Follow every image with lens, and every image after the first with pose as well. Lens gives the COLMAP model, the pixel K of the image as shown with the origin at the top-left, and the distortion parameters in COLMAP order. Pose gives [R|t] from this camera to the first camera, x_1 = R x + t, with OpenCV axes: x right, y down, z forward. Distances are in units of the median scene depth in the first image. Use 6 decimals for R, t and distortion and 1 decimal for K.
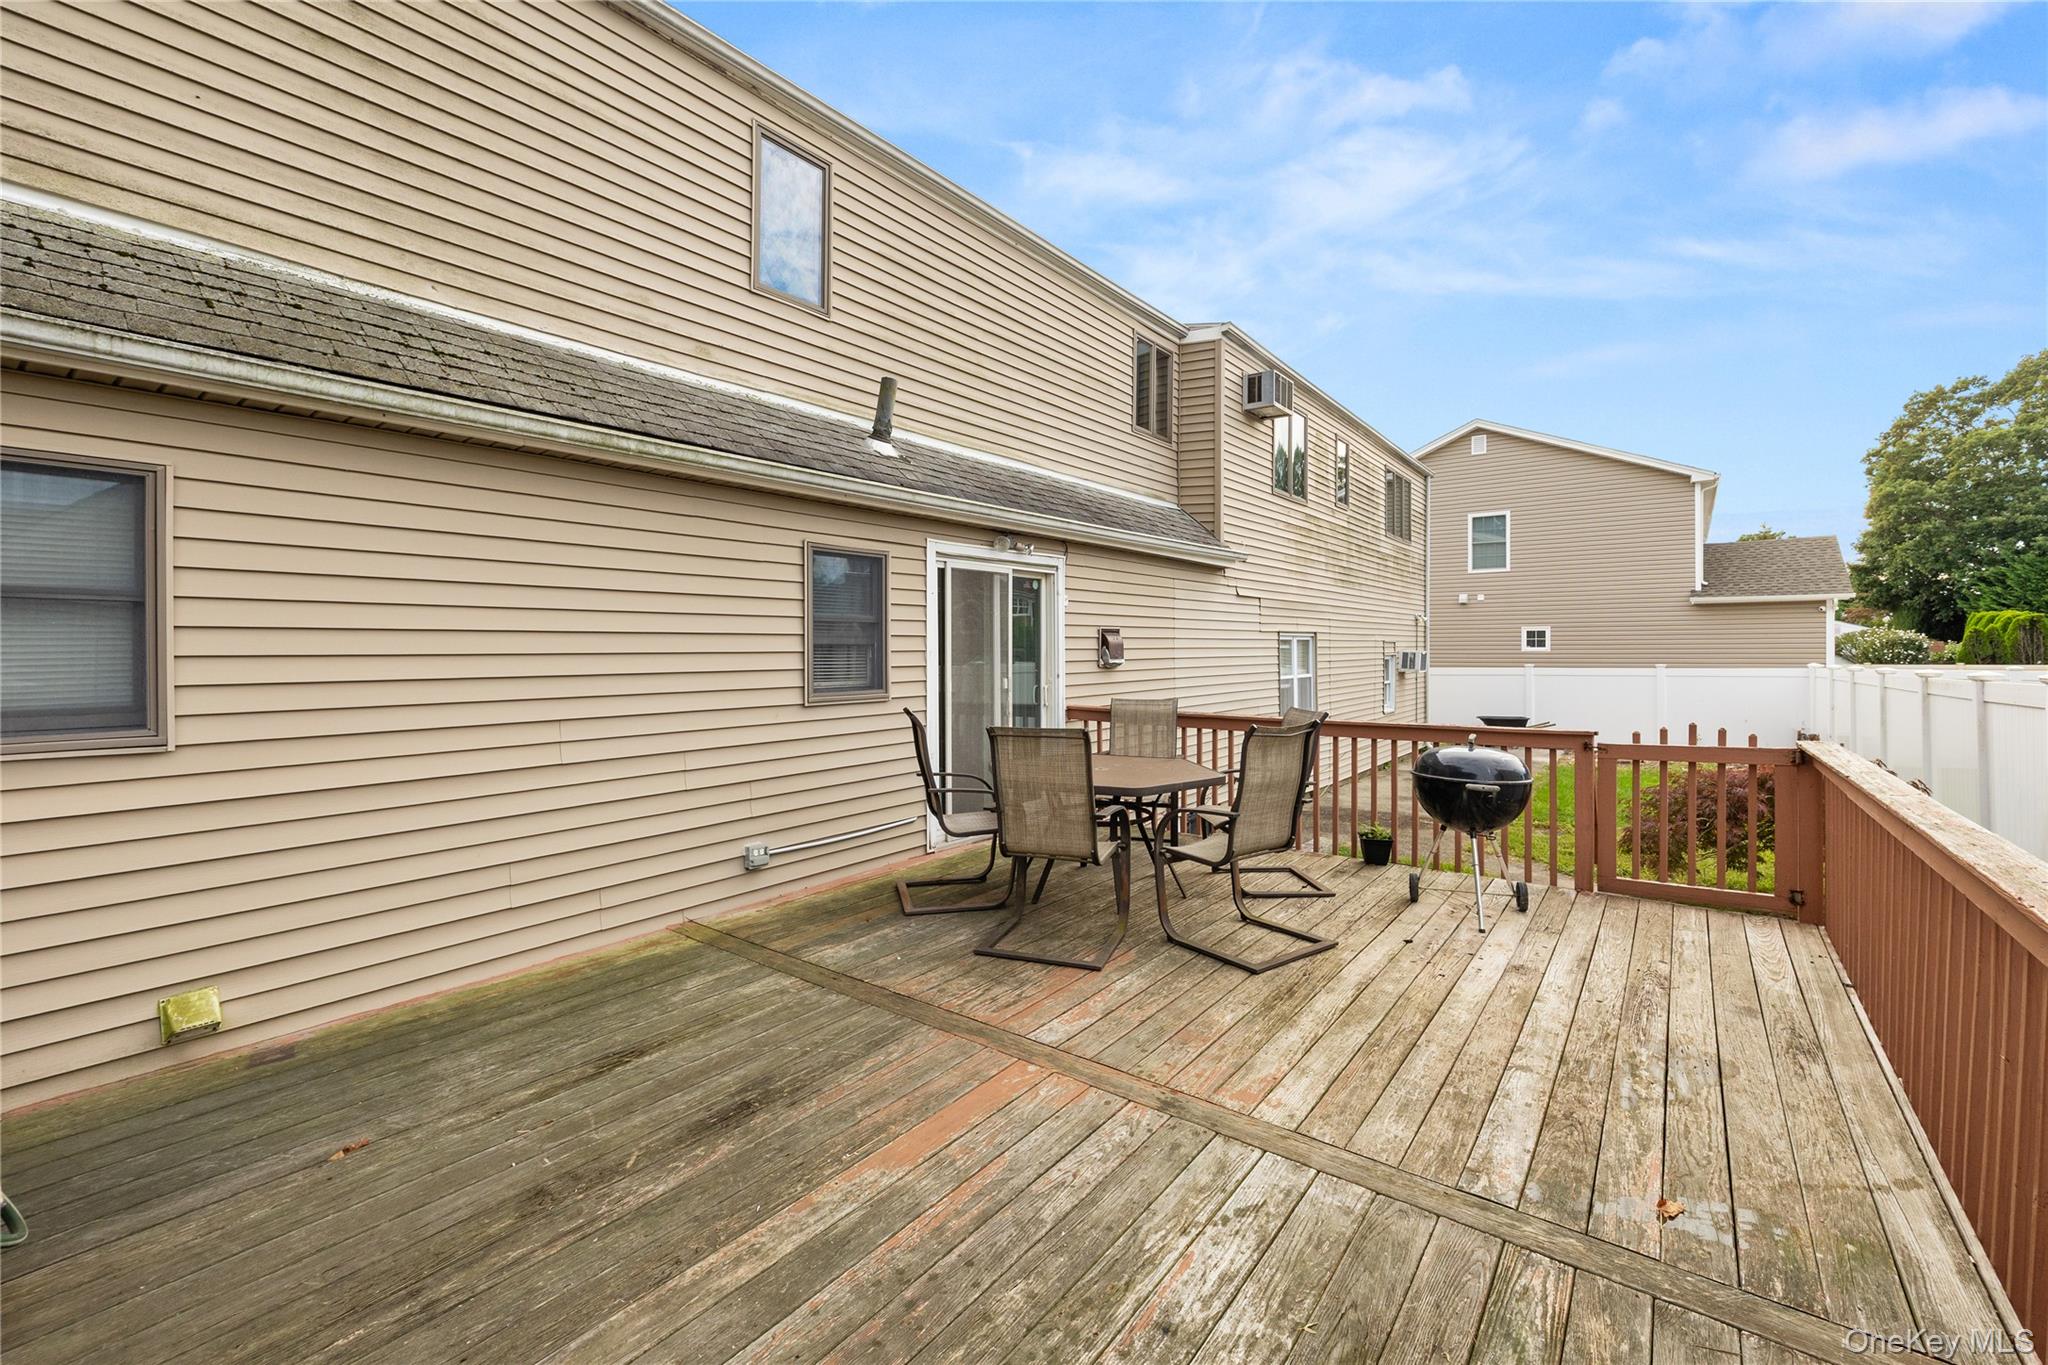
lens RADIAL K [[862.1, 0, 992.0], [0, 862.1, 655.8], [0, 0, 1]] dist [0.001007, -0.000473]
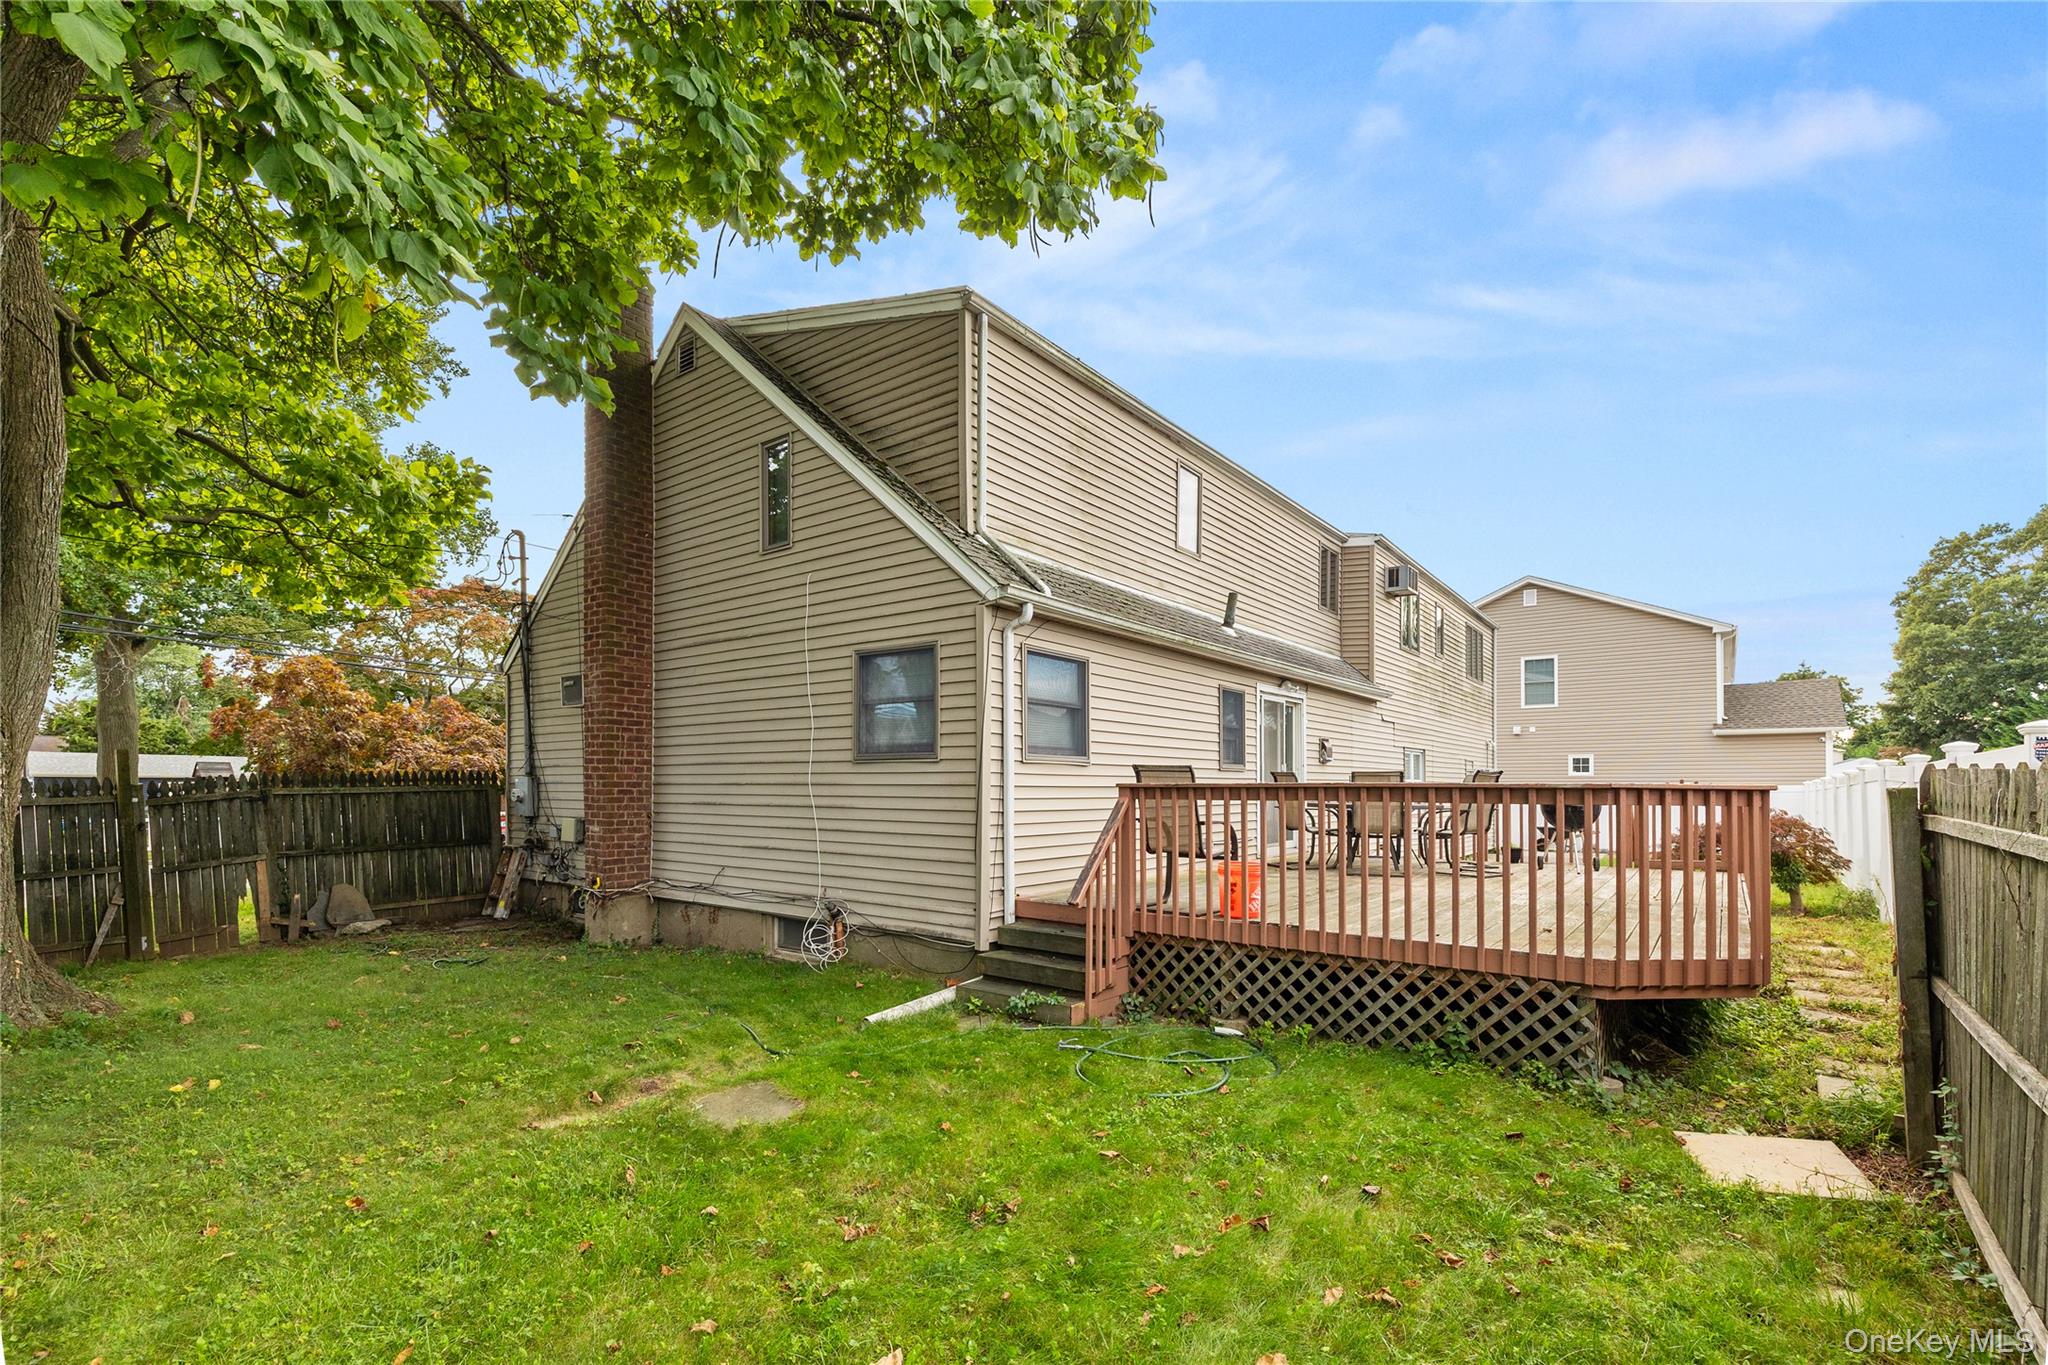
lens RADIAL K [[862.1, 0, 1023.8], [0, 862.1, 773.9], [0, 0, 1]] dist [0.001007, -0.000473]
pose [[0.999962, 0.007490, -0.004527, -0.540995], [-0.007569, 0.999818, -0.017528, 0.086884], [0.004395, 0.017562, 0.999836, -0.777961]]
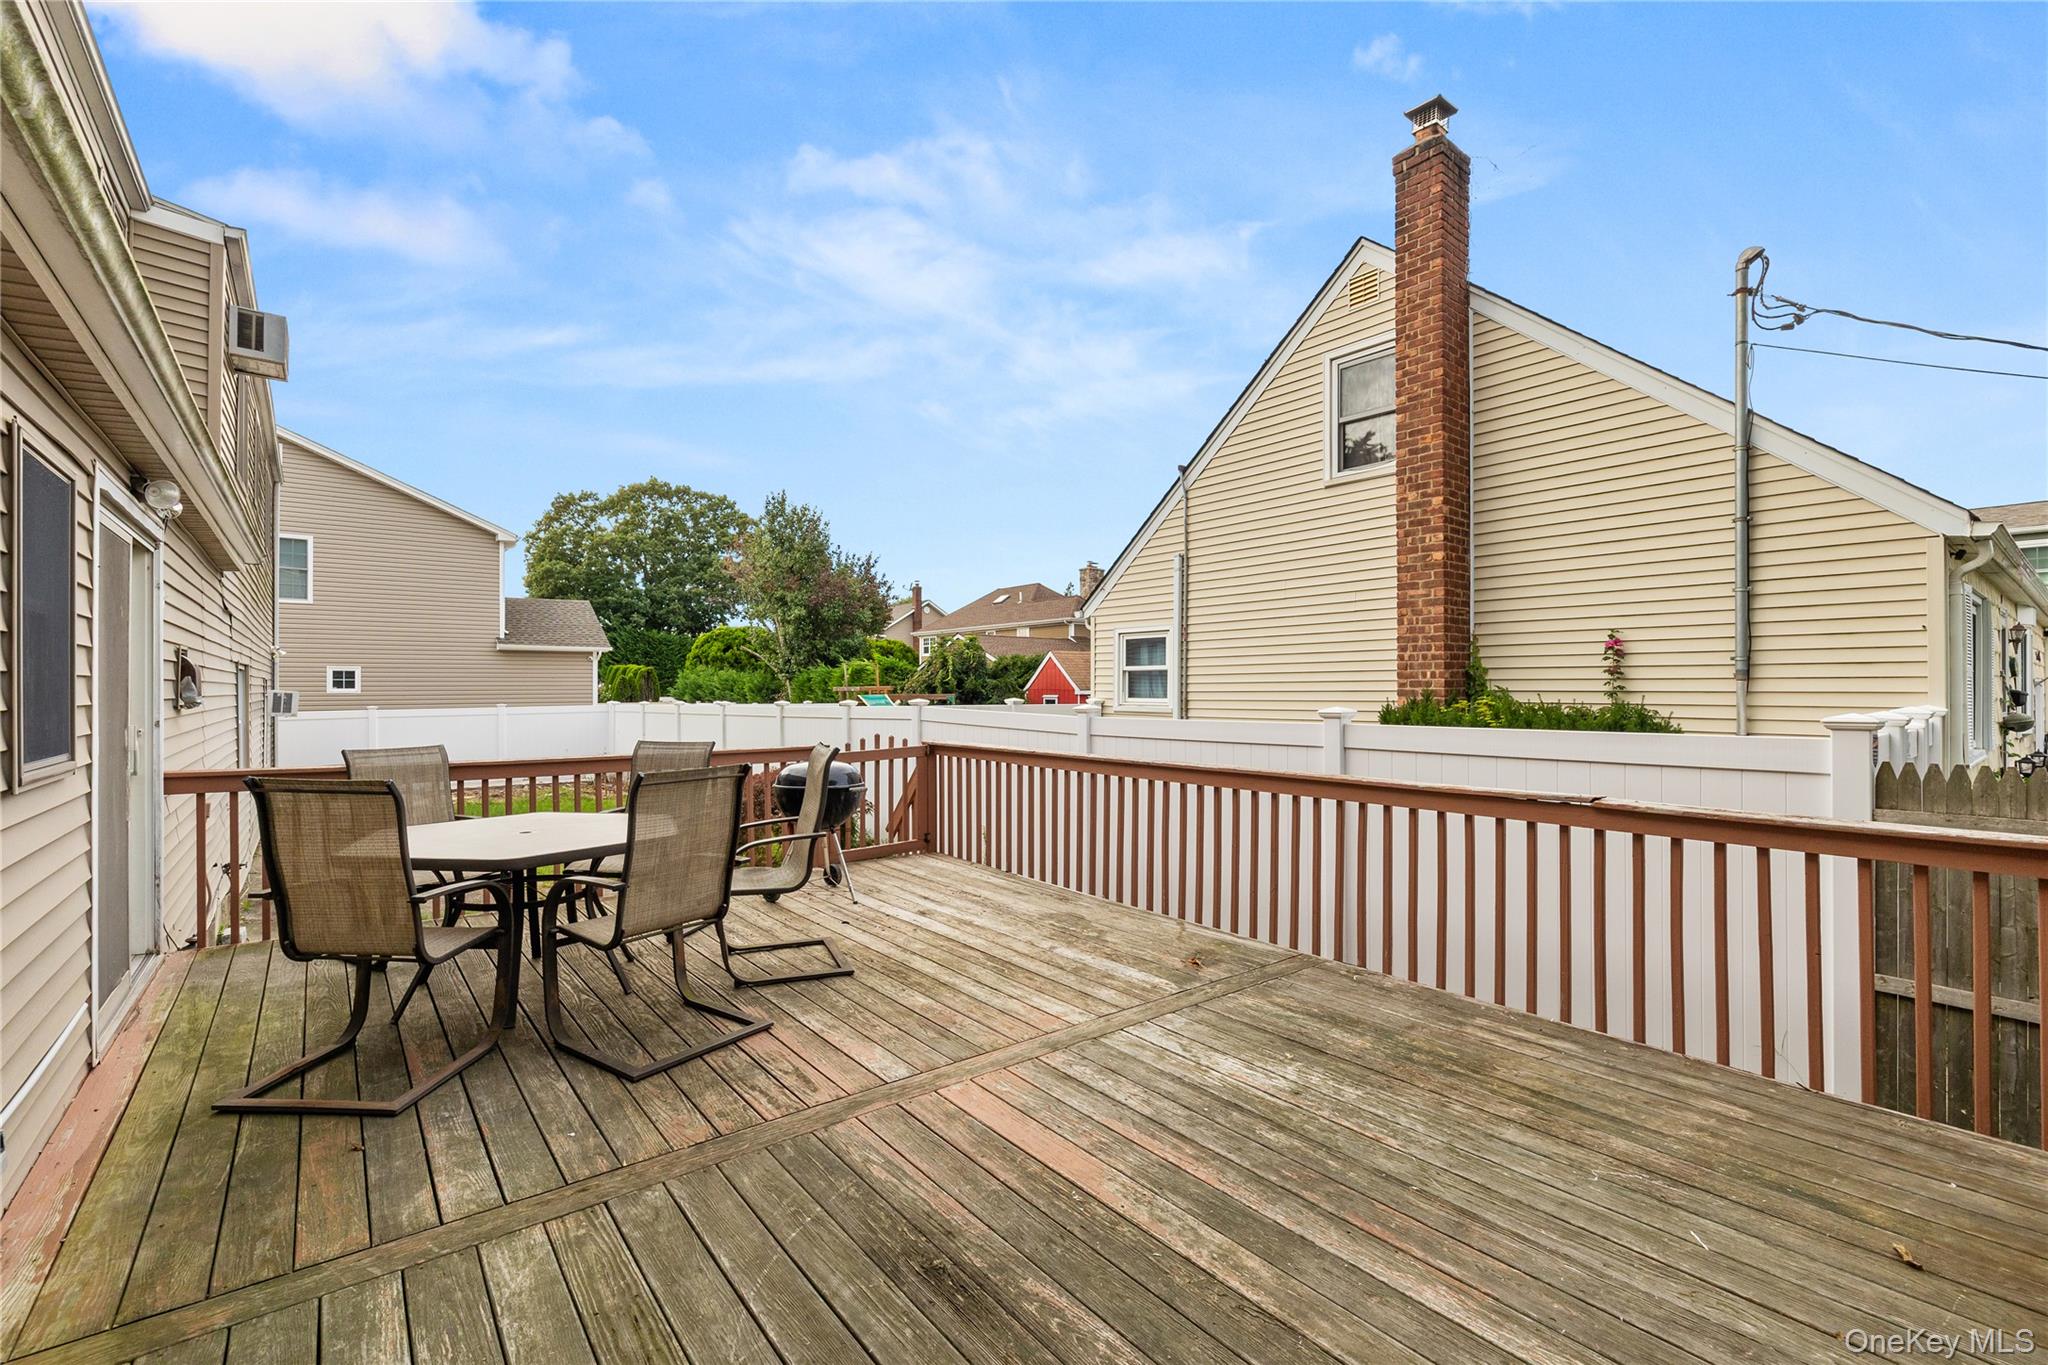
lens RADIAL K [[862.1, 0, 1022.1], [0, 862.1, 695.0], [0, 0, 1]] dist [0.001007, -0.000473]
pose [[0.239039, -0.003919, 0.971002, -0.447706], [0.009213, 0.999956, 0.001768, 0.009313], [-0.970966, 0.008523, 0.239065, 0.335040]]
